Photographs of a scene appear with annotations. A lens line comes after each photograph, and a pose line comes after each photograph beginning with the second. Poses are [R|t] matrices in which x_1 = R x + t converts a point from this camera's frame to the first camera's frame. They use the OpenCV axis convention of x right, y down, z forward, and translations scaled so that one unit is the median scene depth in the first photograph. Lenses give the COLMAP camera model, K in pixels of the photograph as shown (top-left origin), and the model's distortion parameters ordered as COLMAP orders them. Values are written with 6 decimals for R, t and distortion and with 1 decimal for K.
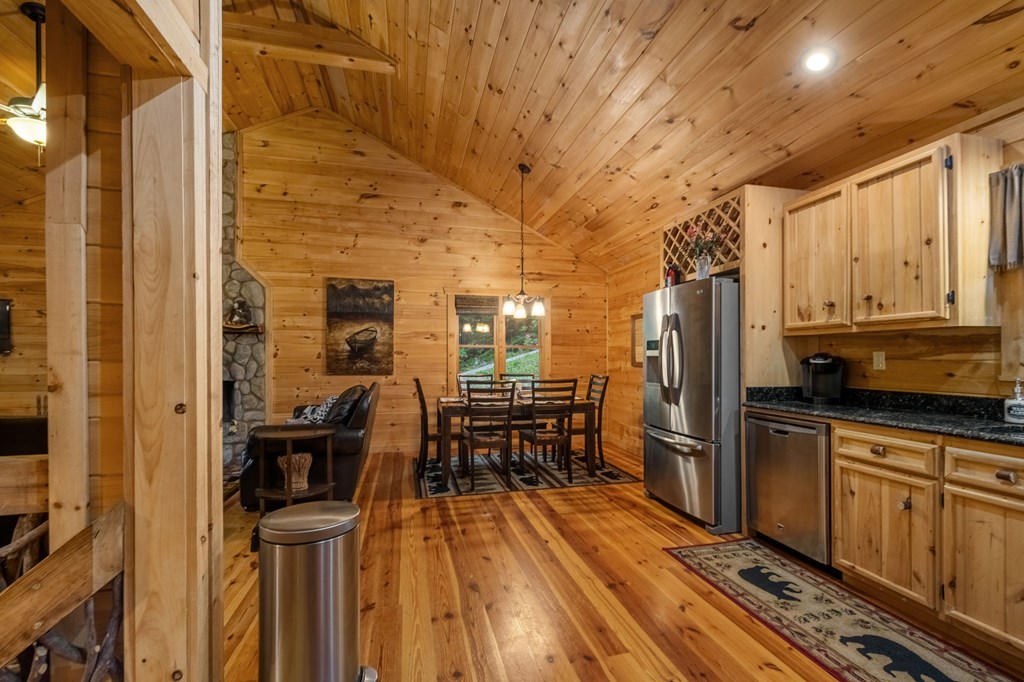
lens RADIAL K [[442.6, 0, 514.7], [0, 442.6, 359.1], [0, 0, 1]] dist [-0.000749, -0.000631]
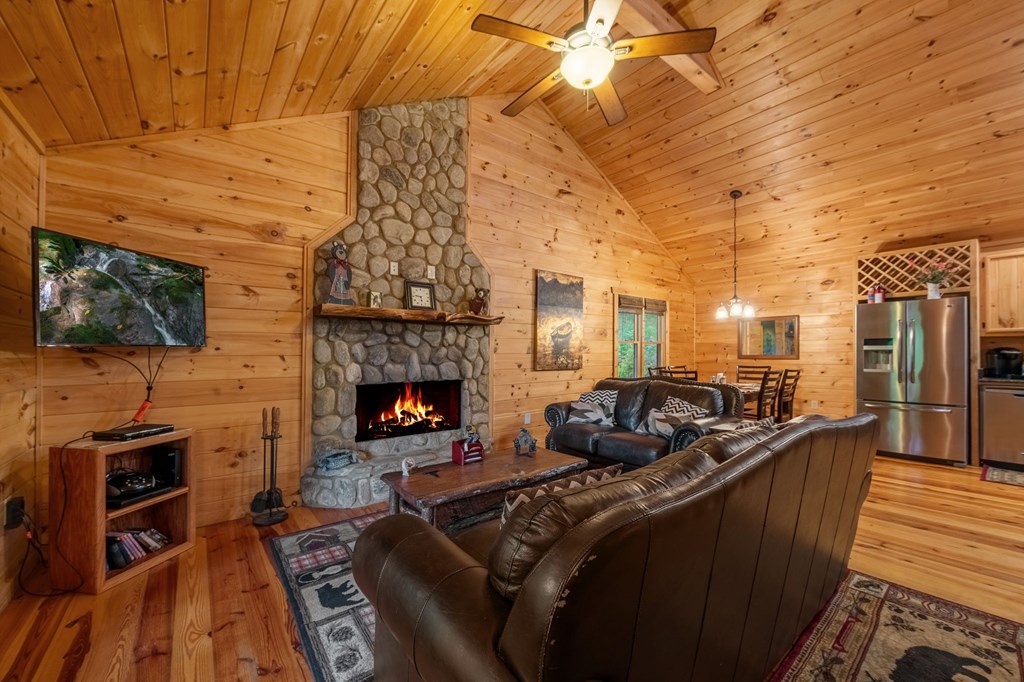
lens RADIAL K [[403.8, 0, 510.6], [0, 403.8, 350.3], [0, 0, 1]] dist [-0.014949, -0.000400]
pose [[0.910529, -0.001716, 0.413442, -1.550404], [0.006605, 0.999924, -0.010395, 0.000279], [-0.413392, 0.012196, 0.910471, 0.416920]]
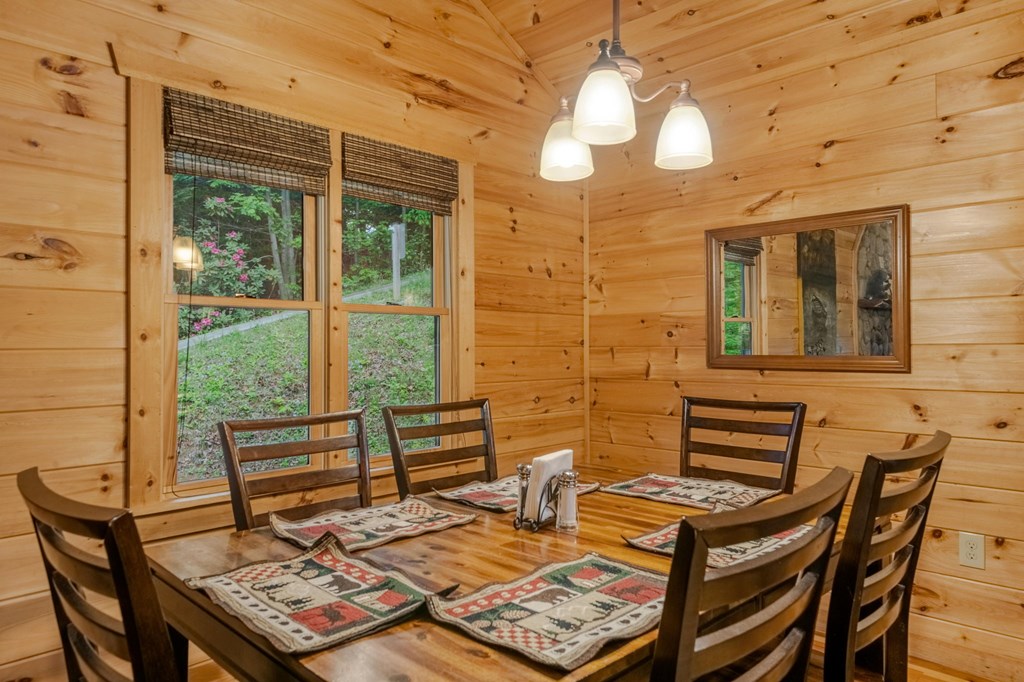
lens RADIAL K [[666.0, 0, 512.0], [0, 666.0, 341.0], [0, 0, 1]] dist [0.002253, 0.000146]
pose [[0.853486, 0.000974, 0.521114, -0.319931], [0.006770, 0.999893, -0.012956, 0.001063], [-0.521071, 0.014586, 0.853389, 1.163256]]
